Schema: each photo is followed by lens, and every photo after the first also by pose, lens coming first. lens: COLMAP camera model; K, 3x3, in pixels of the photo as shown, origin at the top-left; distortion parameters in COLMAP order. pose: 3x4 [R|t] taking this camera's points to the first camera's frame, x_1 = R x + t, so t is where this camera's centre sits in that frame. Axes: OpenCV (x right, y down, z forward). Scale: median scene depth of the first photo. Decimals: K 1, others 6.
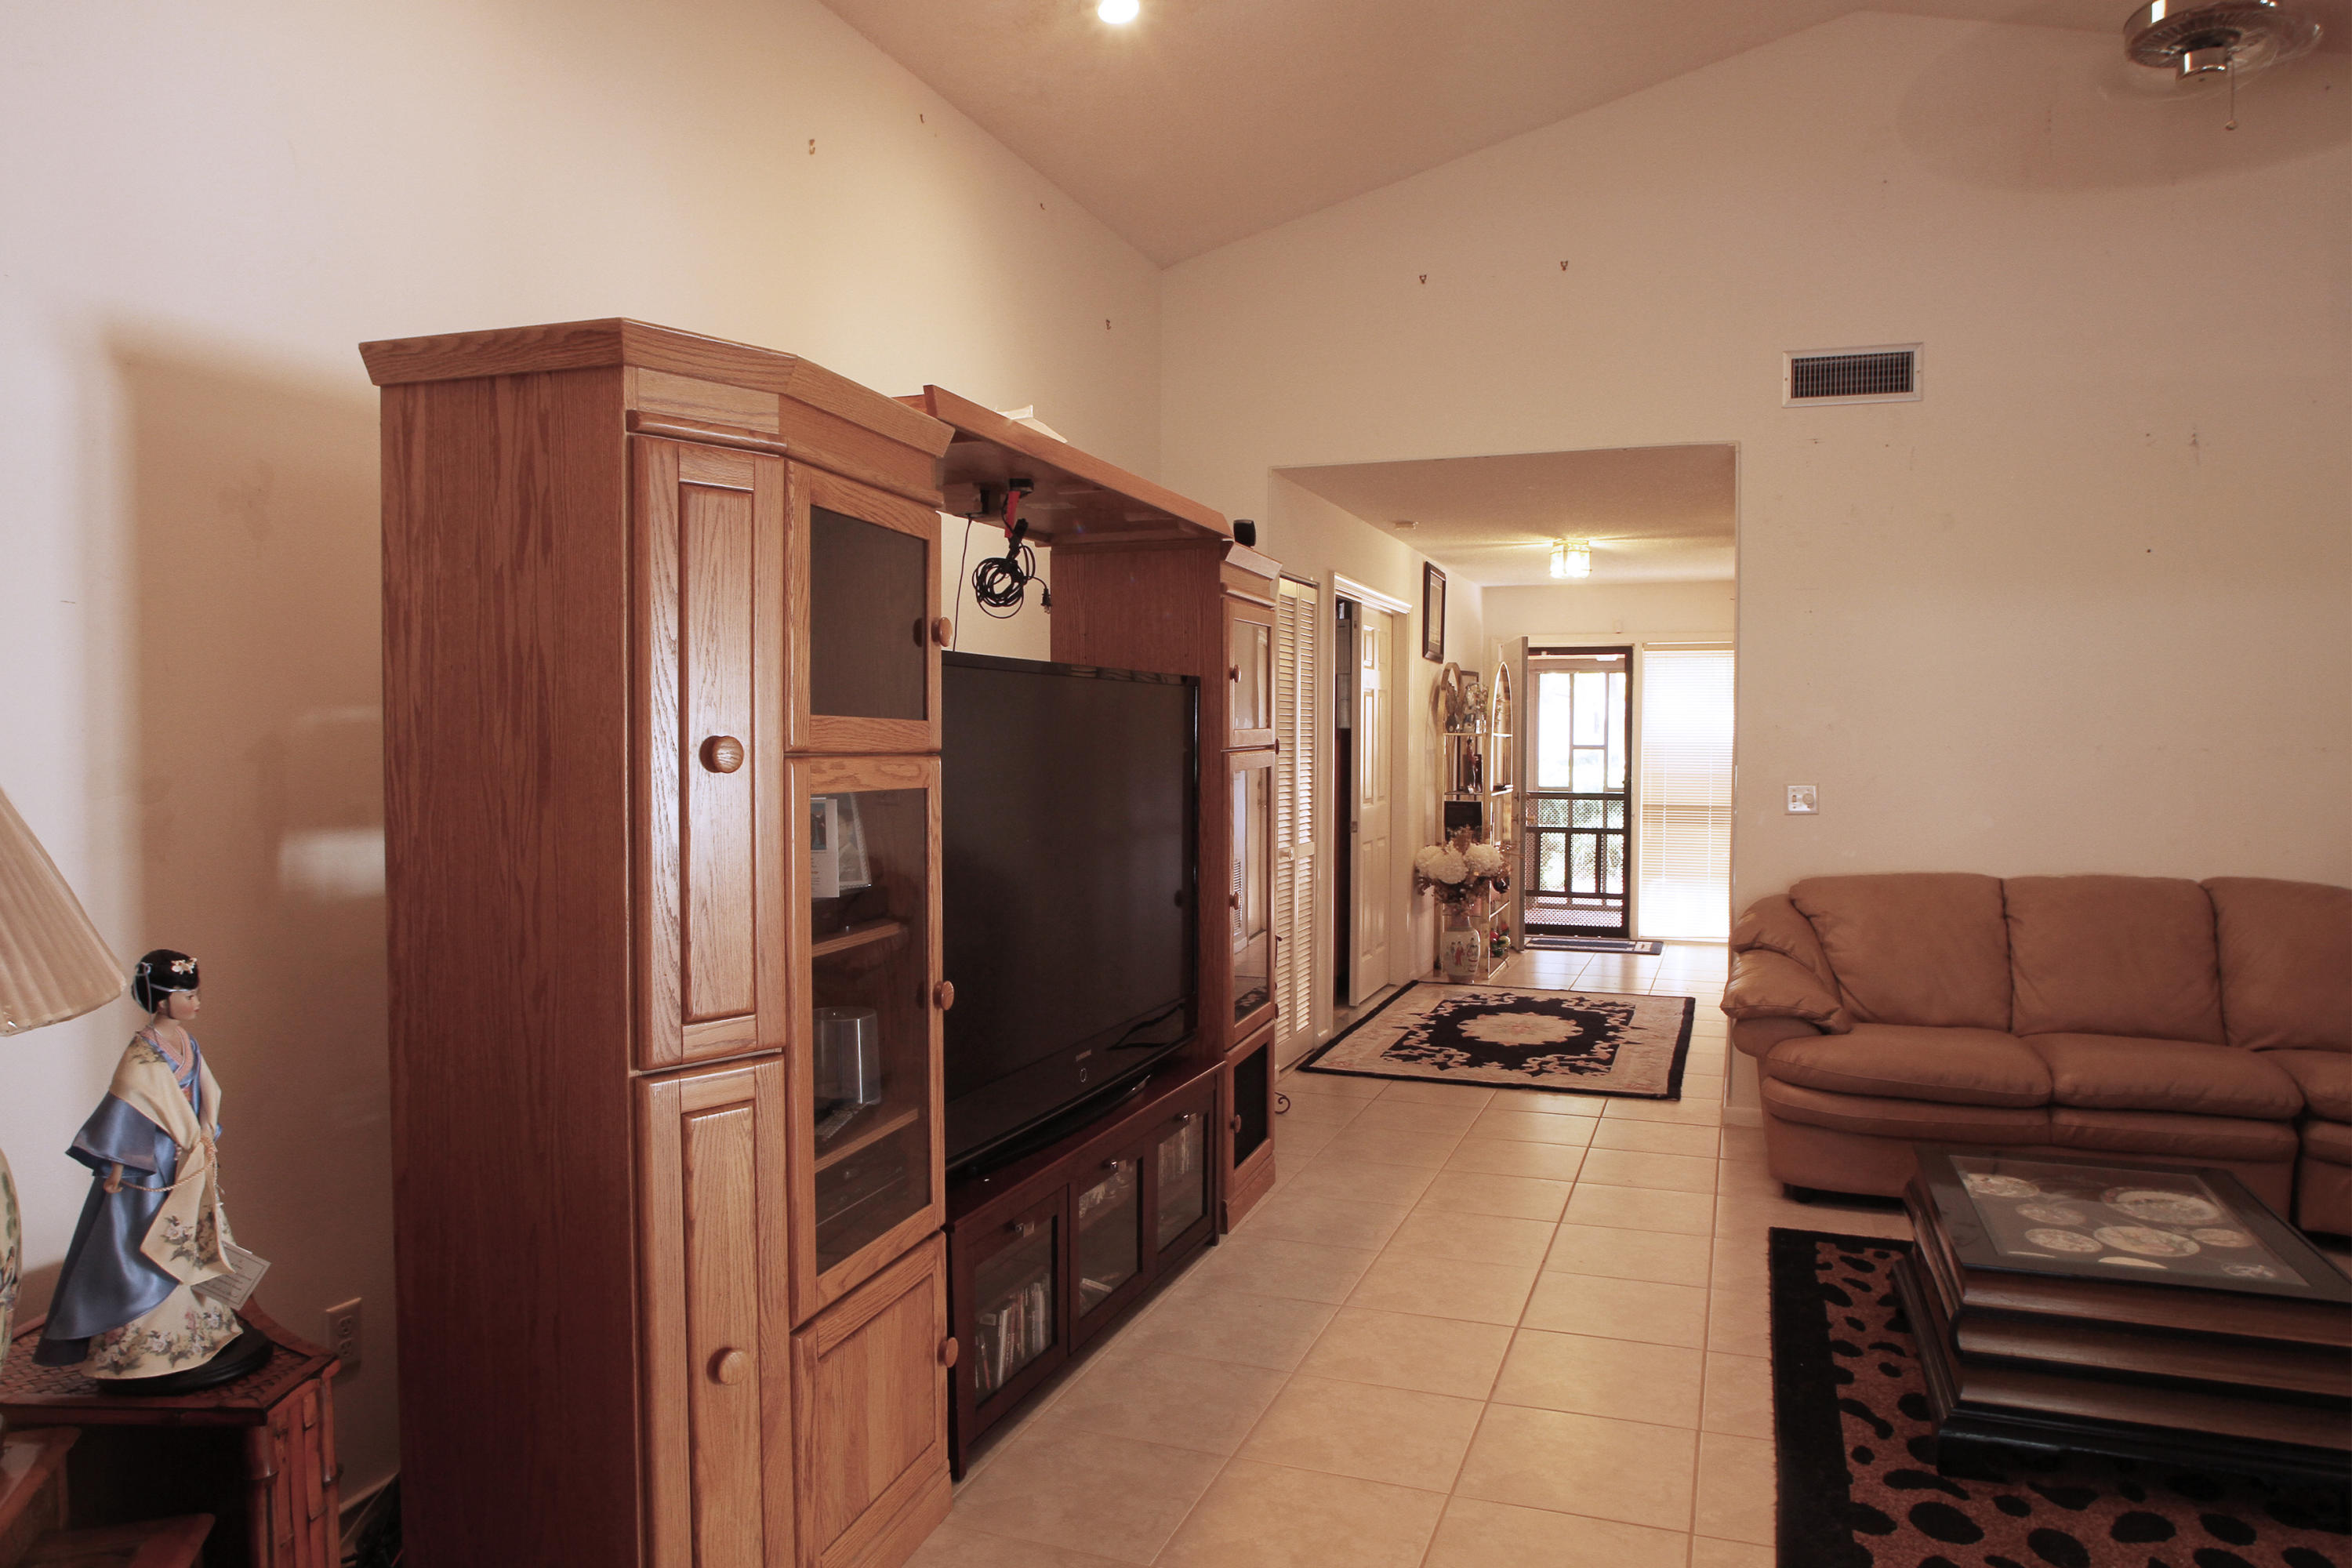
lens RADIAL K [[1530.4, 0, 1183.1], [0, 1530.4, 794.4], [0, 0, 1]] dist [-0.061098, 0.032223]
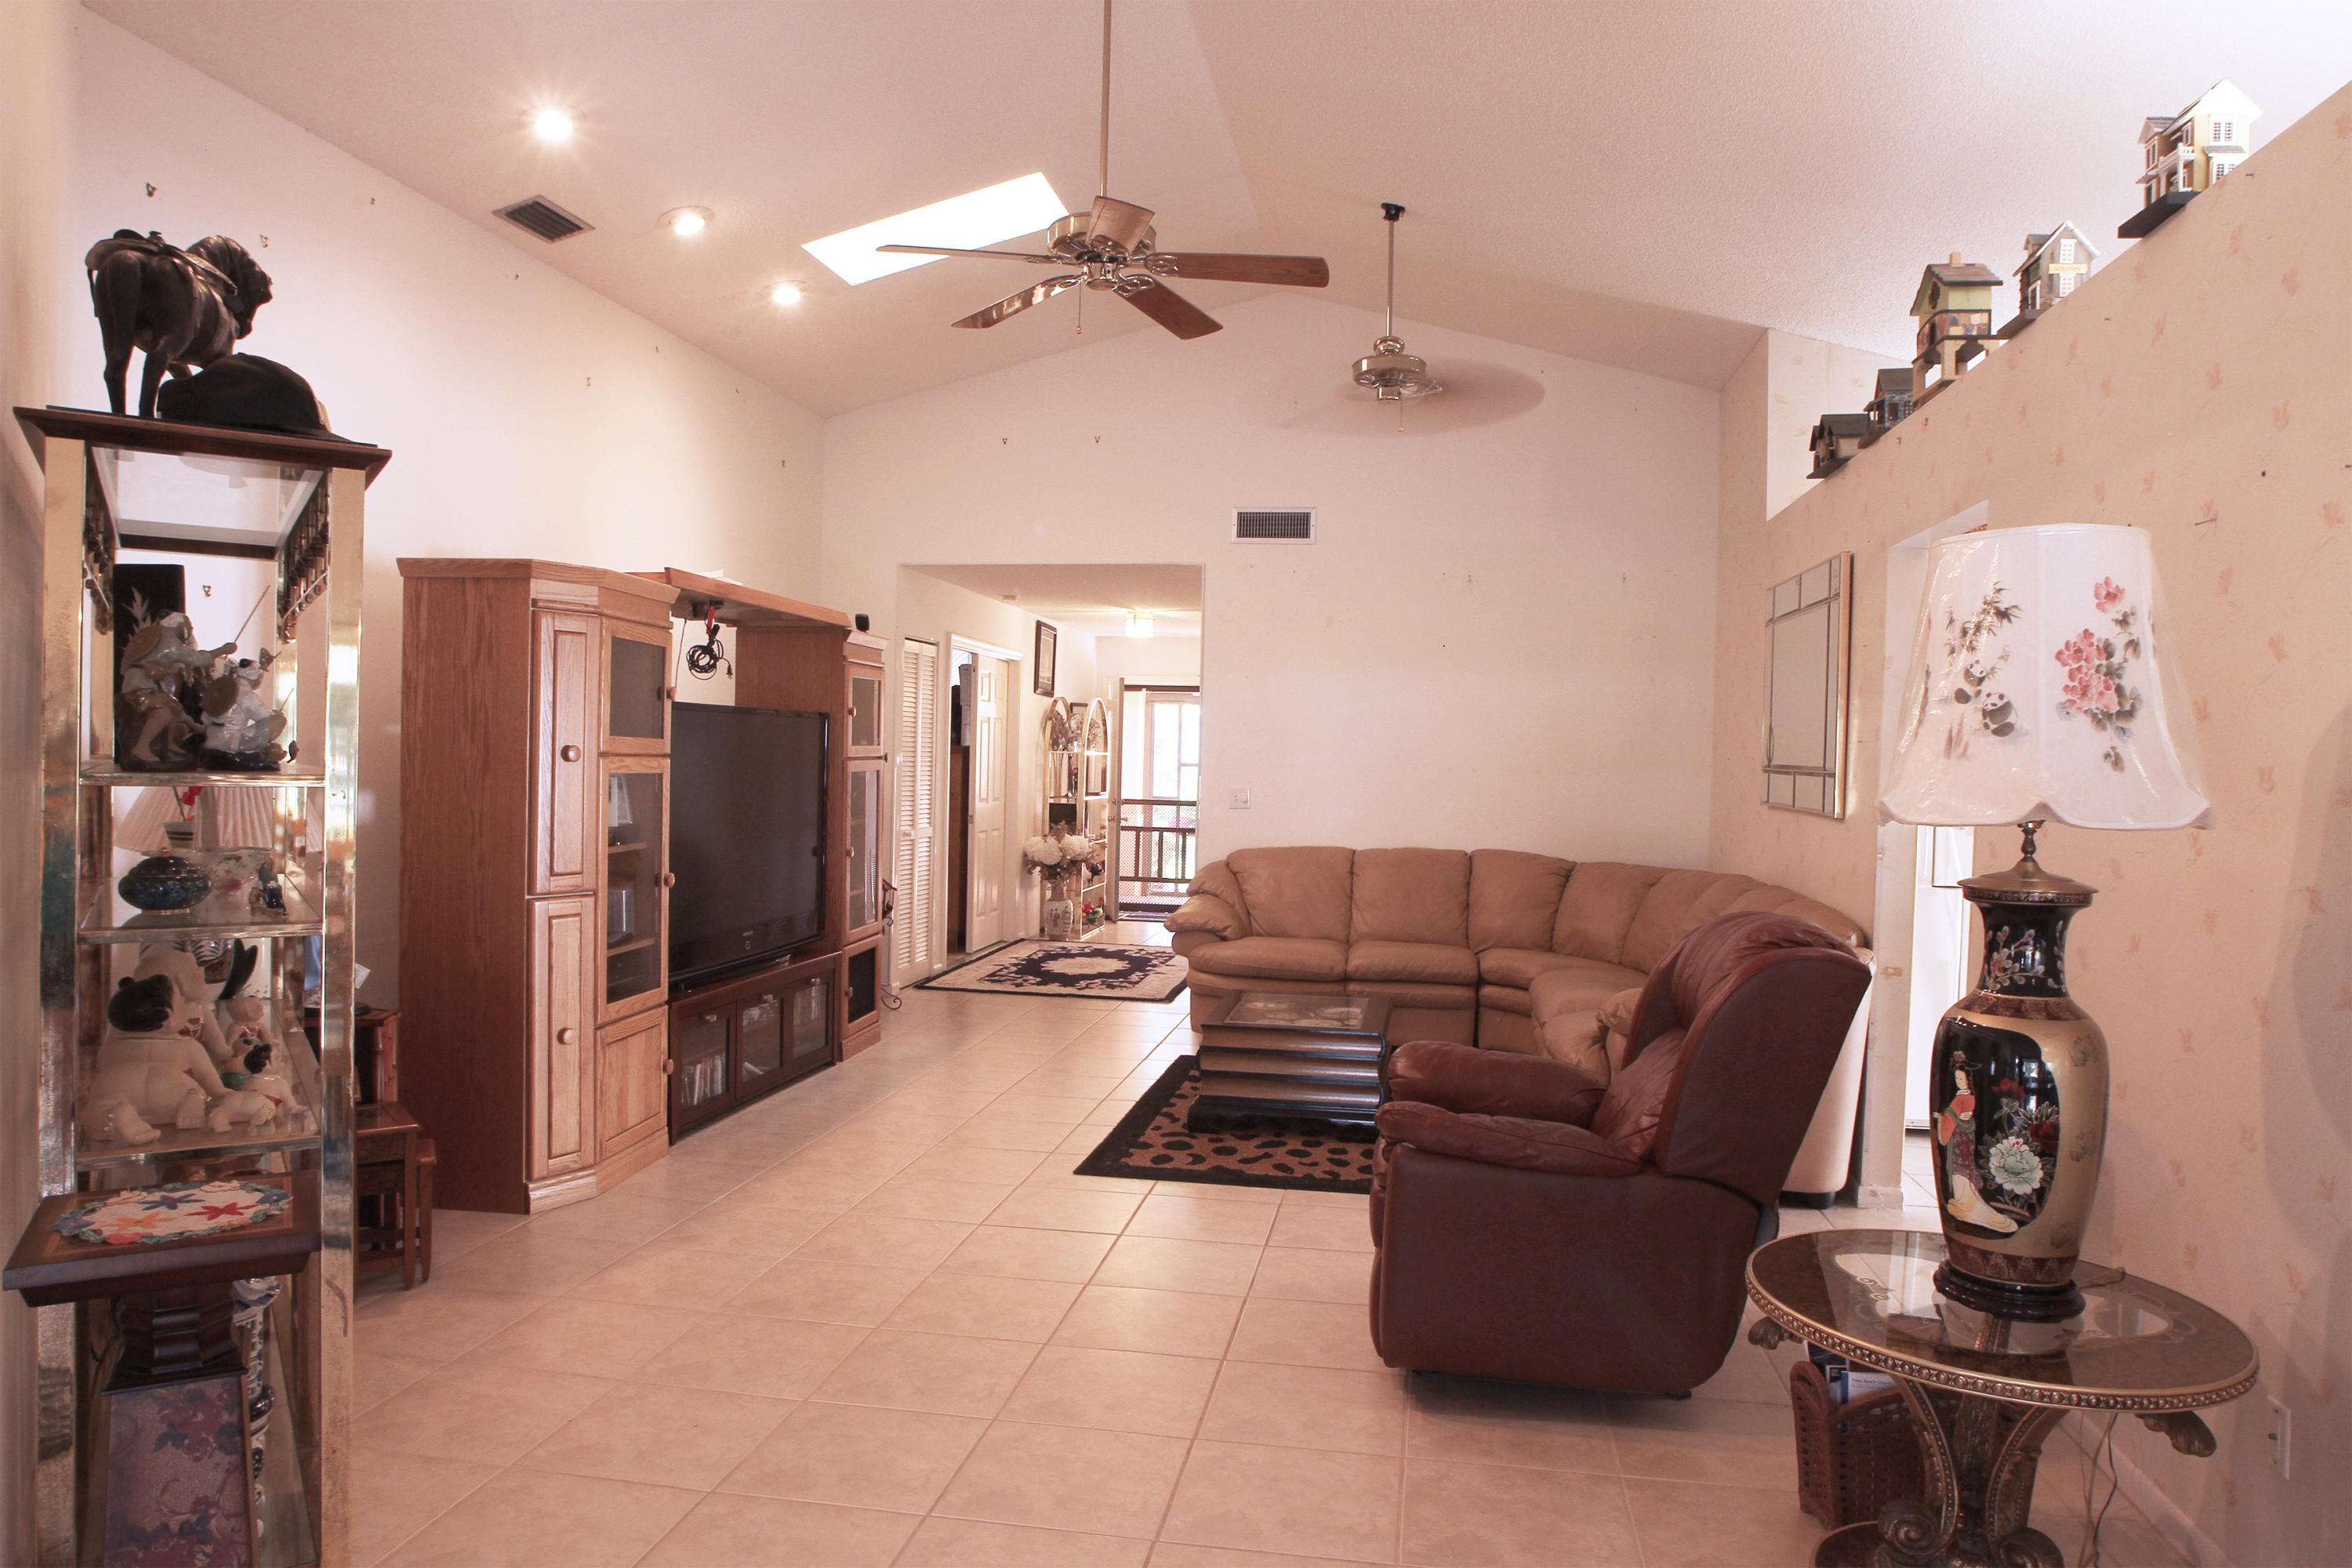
lens RADIAL K [[1530.4, 0, 1185.8], [0, 1530.4, 789.5], [0, 0, 1]] dist [-0.061098, 0.032223]
pose [[0.981599, 0.015869, 0.190294, 0.088798], [-0.013268, 0.999800, -0.014933, 0.027003], [-0.190493, 0.012133, 0.981614, -0.767940]]
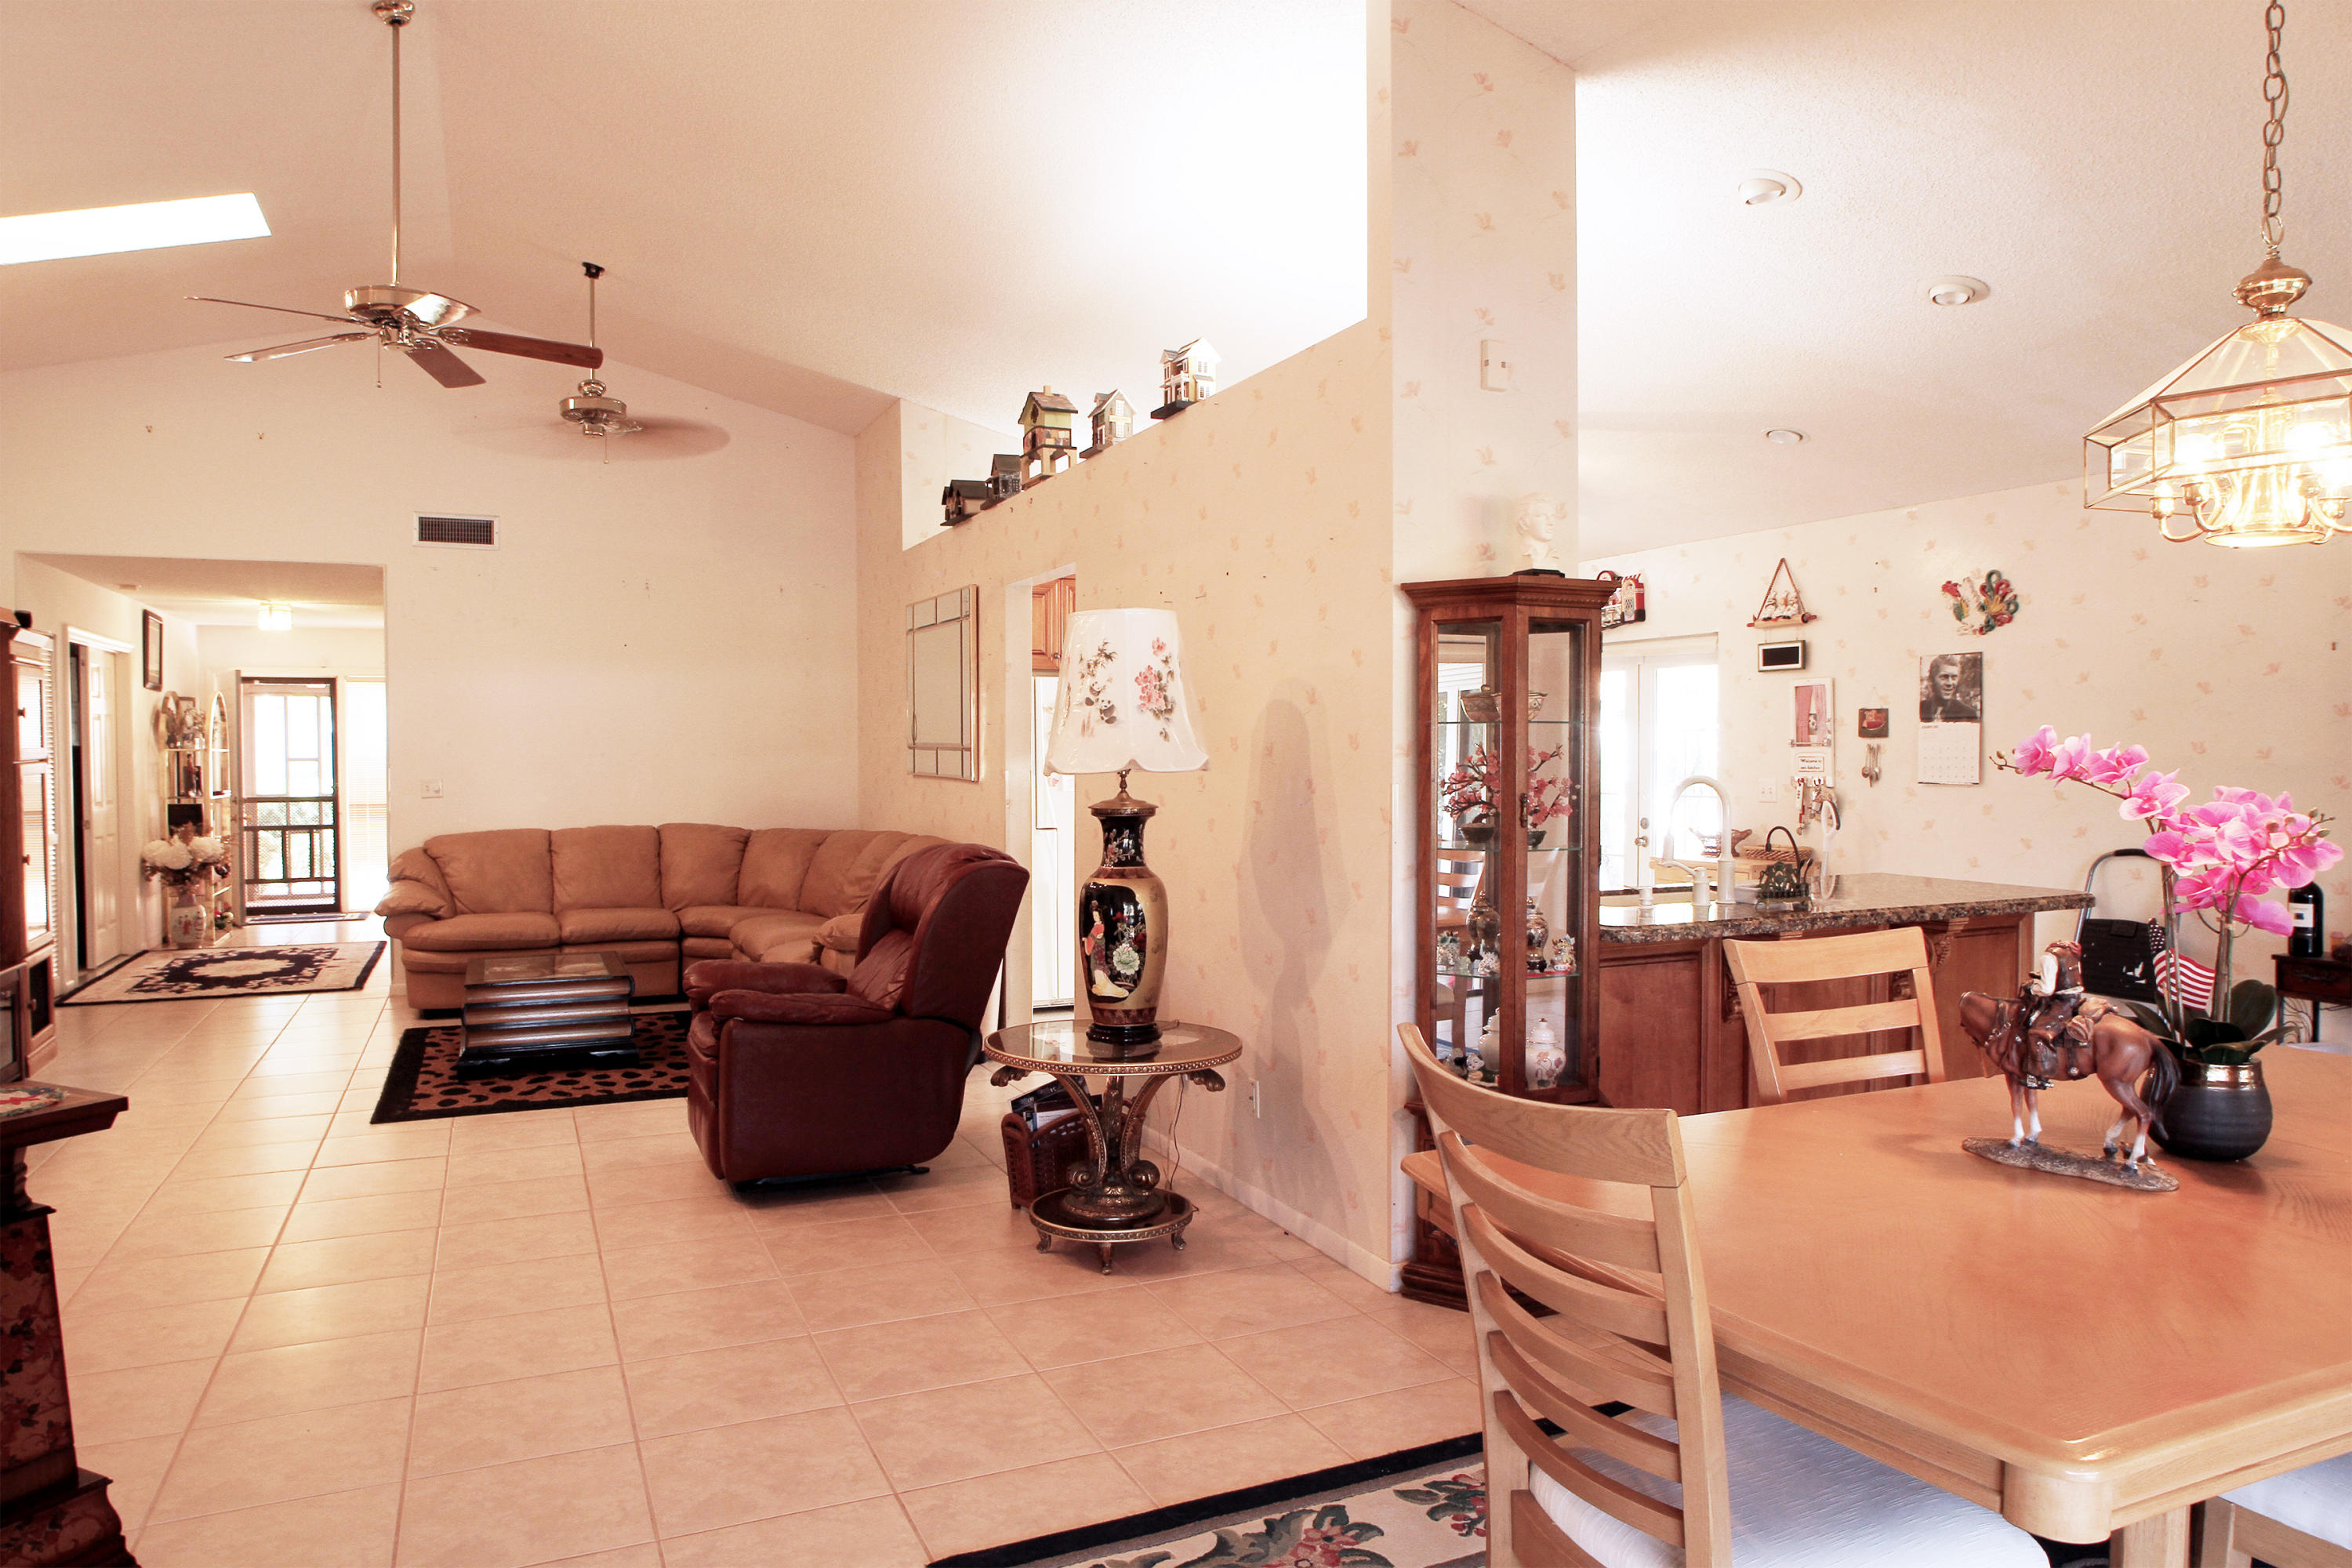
lens RADIAL K [[1530.4, 0, 1188.2], [0, 1530.4, 789.4], [0, 0, 1]] dist [-0.061098, 0.032223]
pose [[0.710567, -0.025774, 0.703157, -0.229675], [0.033003, 0.999450, 0.003284, 0.038680], [-0.702855, 0.020873, 0.711027, -1.078415]]
